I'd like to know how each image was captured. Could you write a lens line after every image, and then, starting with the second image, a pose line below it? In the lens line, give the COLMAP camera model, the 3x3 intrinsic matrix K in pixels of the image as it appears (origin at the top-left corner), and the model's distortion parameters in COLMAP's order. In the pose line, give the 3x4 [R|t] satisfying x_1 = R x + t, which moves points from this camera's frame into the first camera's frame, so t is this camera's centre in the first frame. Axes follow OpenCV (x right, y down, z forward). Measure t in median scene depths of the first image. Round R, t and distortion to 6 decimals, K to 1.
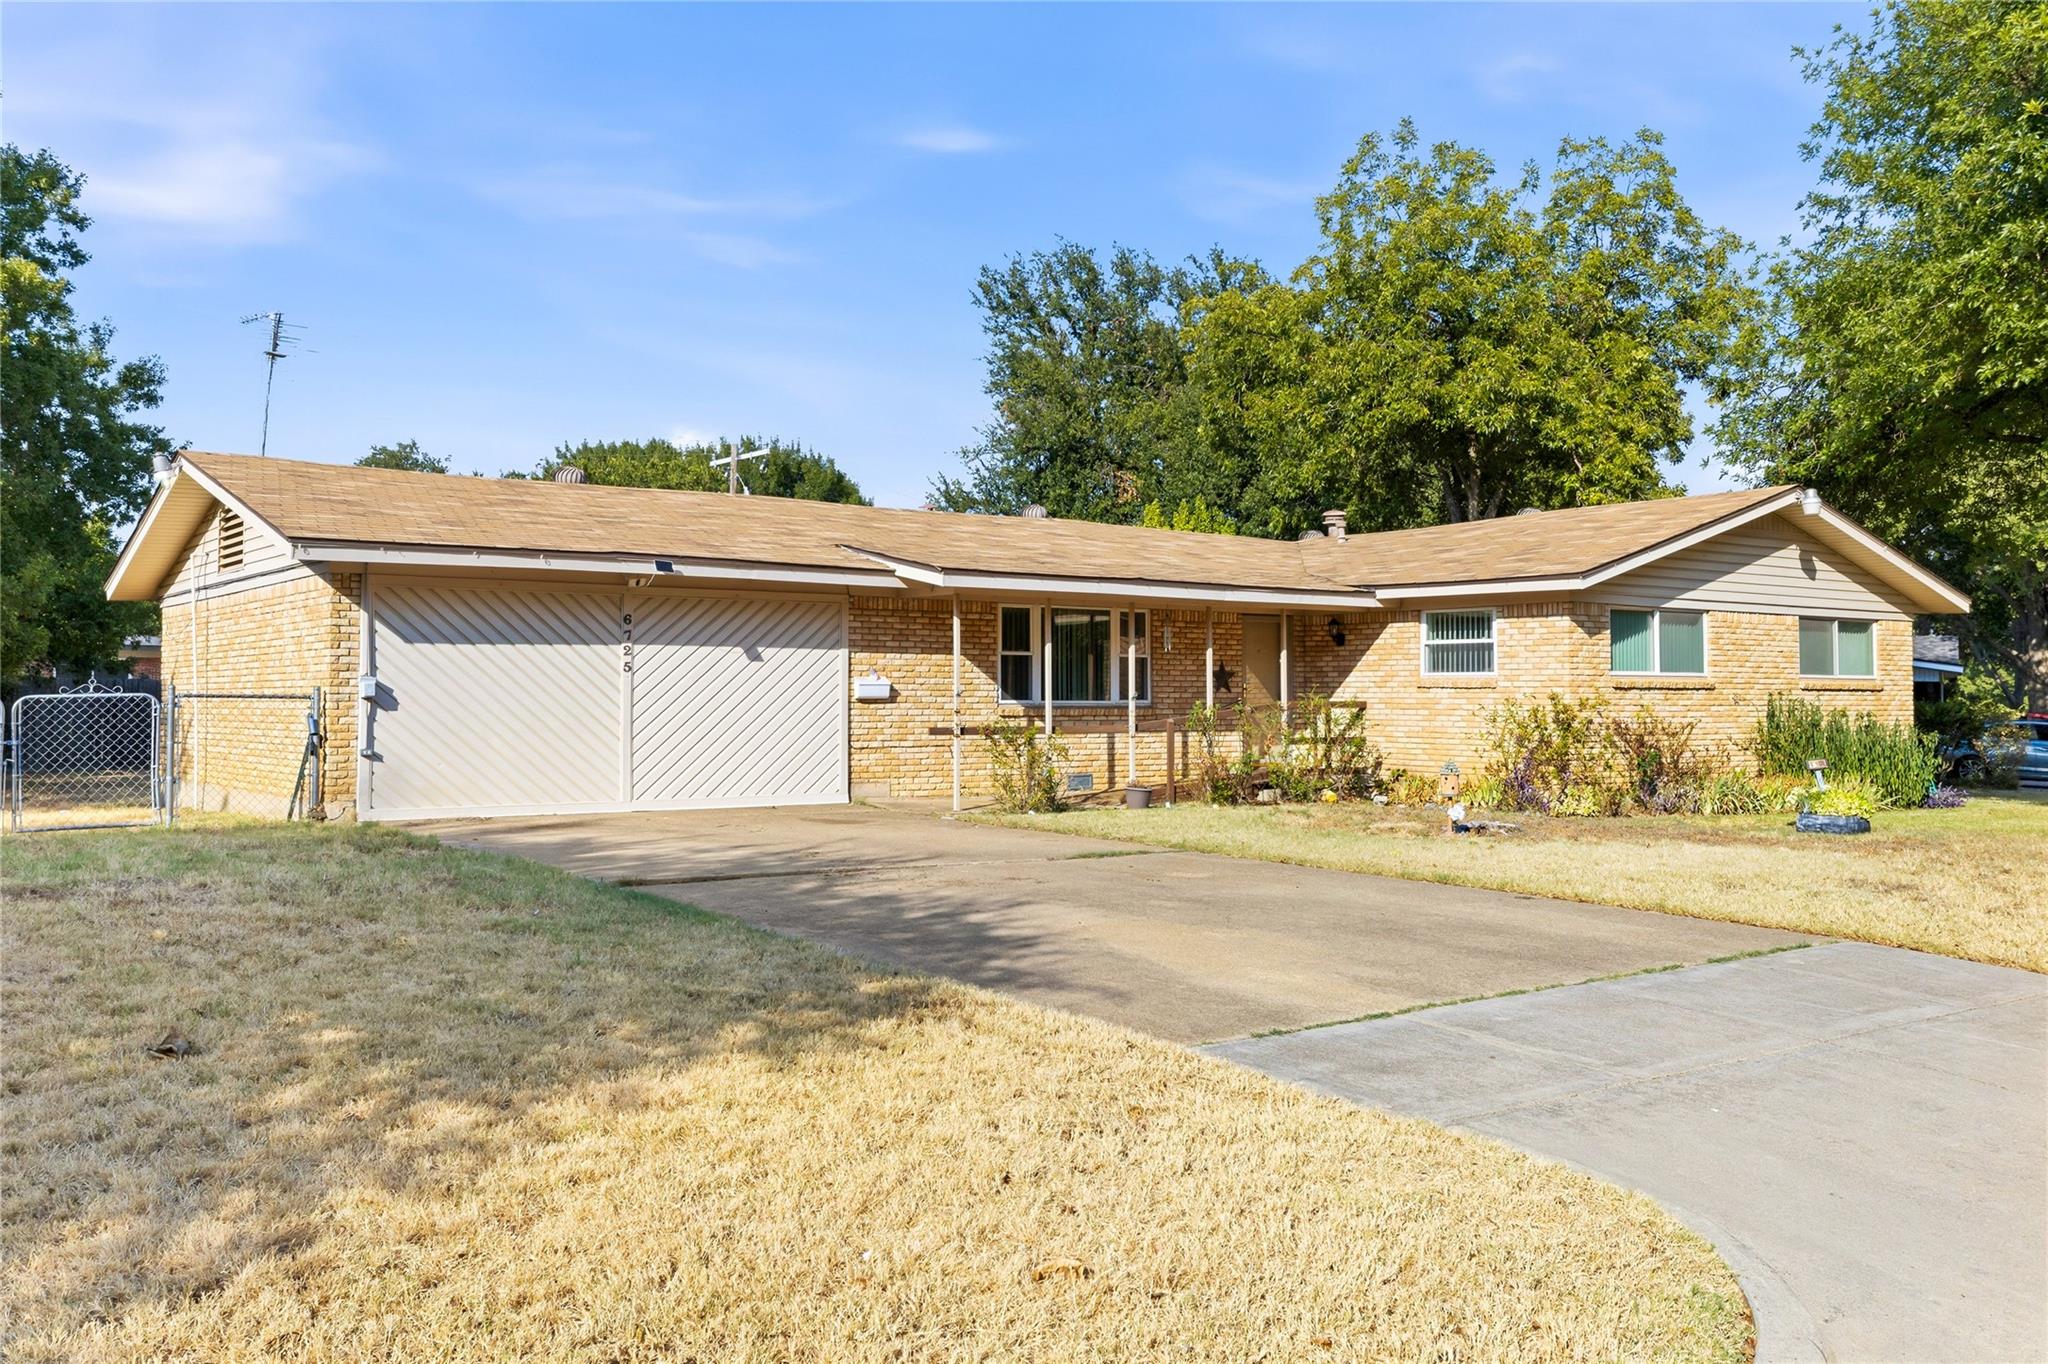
lens RADIAL K [[1696.7, 0, 1024.0], [0, 1696.7, 682.0], [0, 0, 1]] dist [-0.003383, -0.000673]
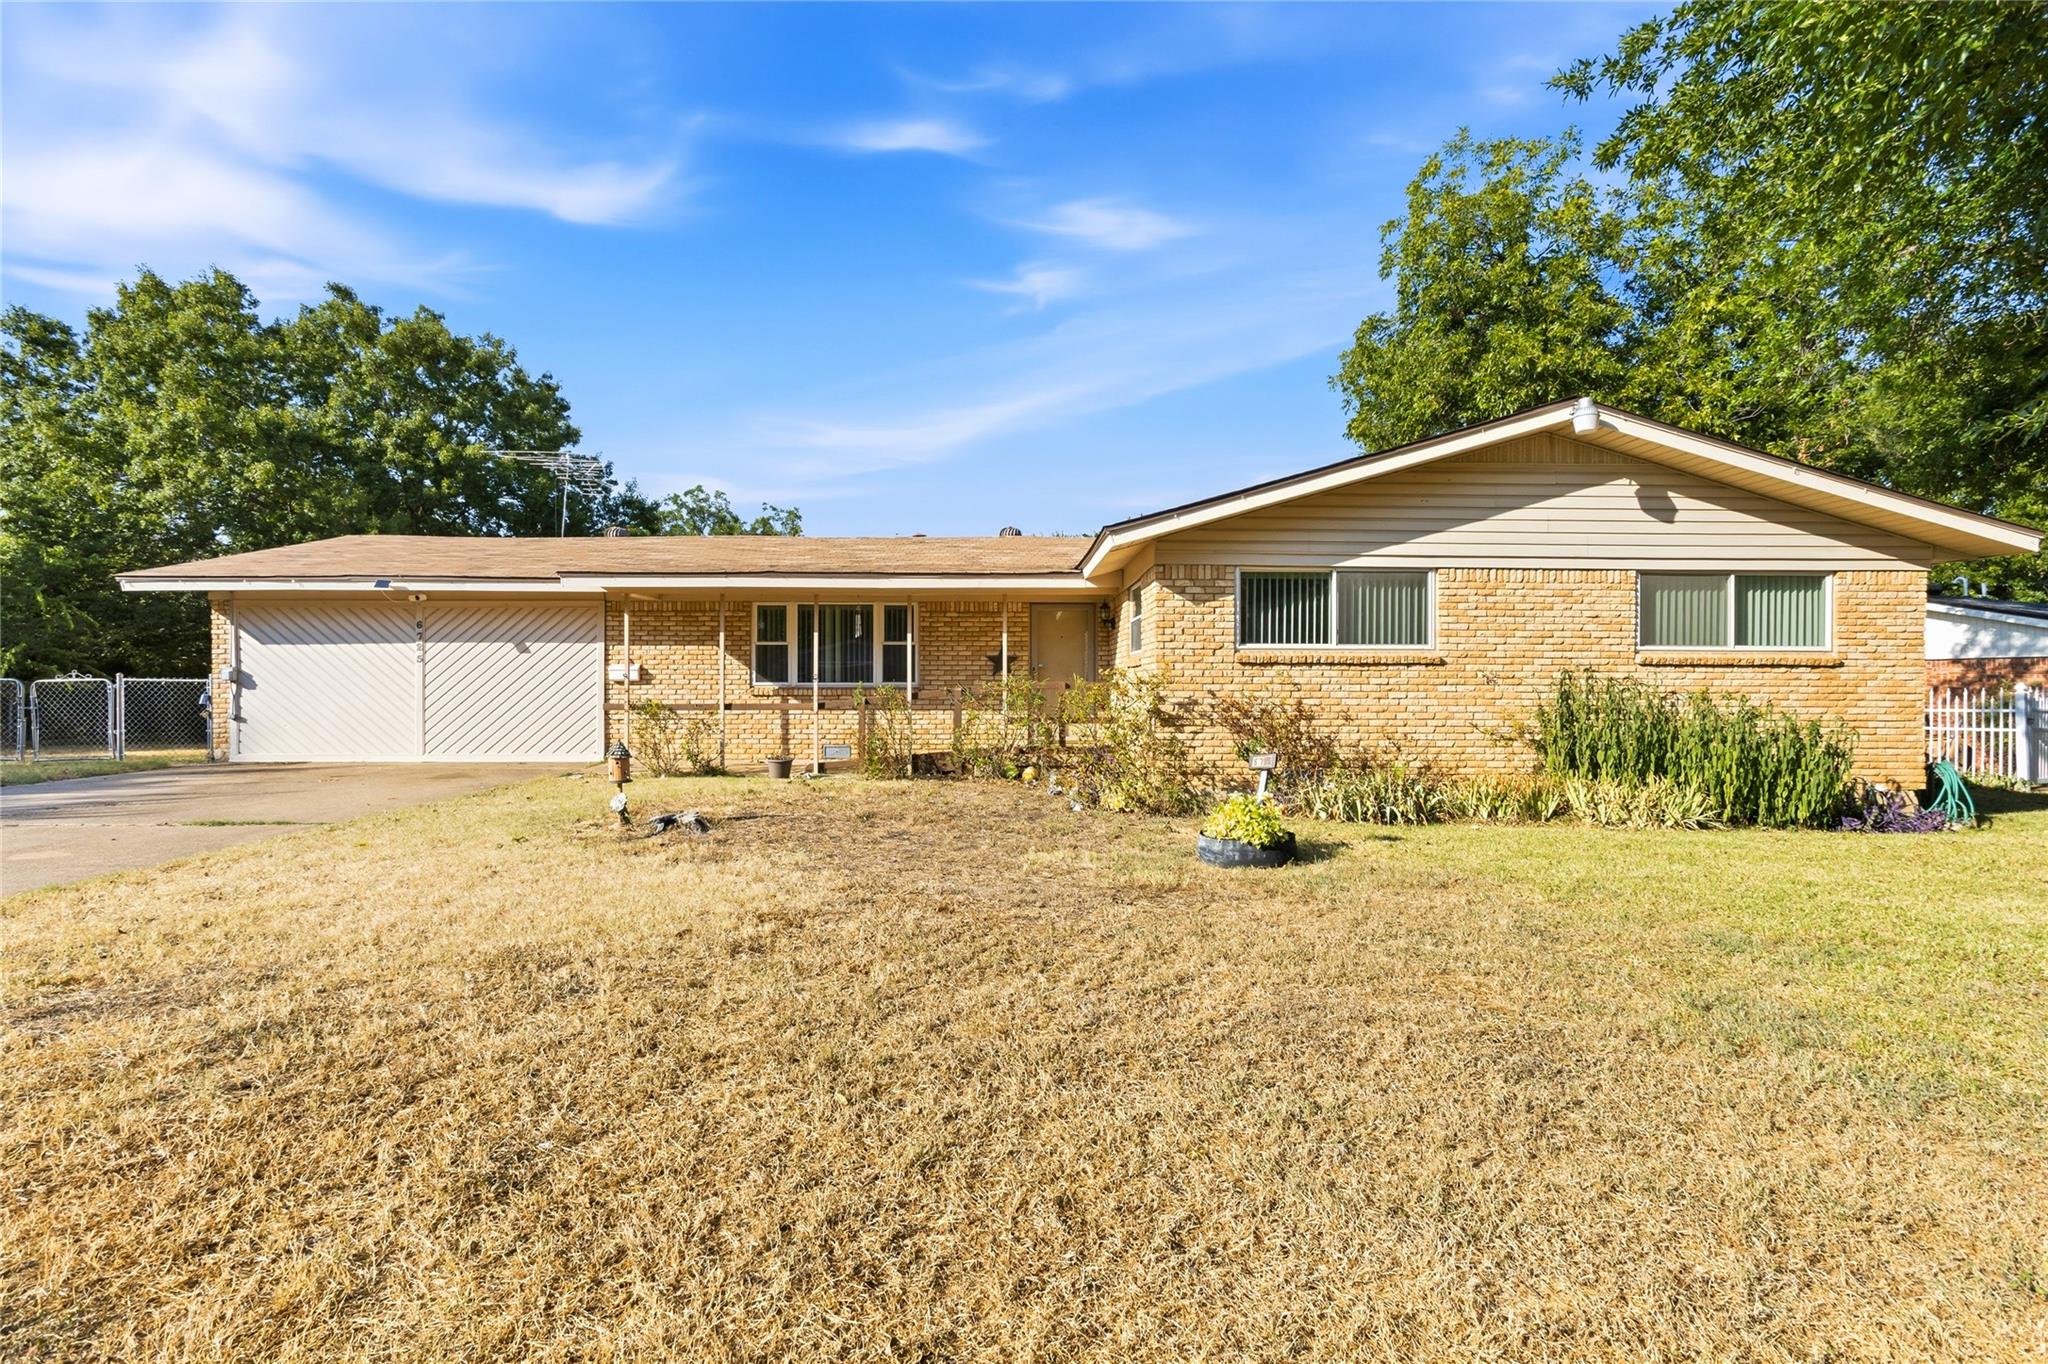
lens RADIAL K [[984.8, 0, 1023.8], [0, 984.8, 712.9], [0, 0, 1]] dist [-0.018875, 0.000087]
pose [[0.823598, 0.011253, -0.567063, 0.550332], [0.006227, 0.999563, 0.028881, 0.013581], [0.567140, -0.027317, 0.823168, 0.537973]]
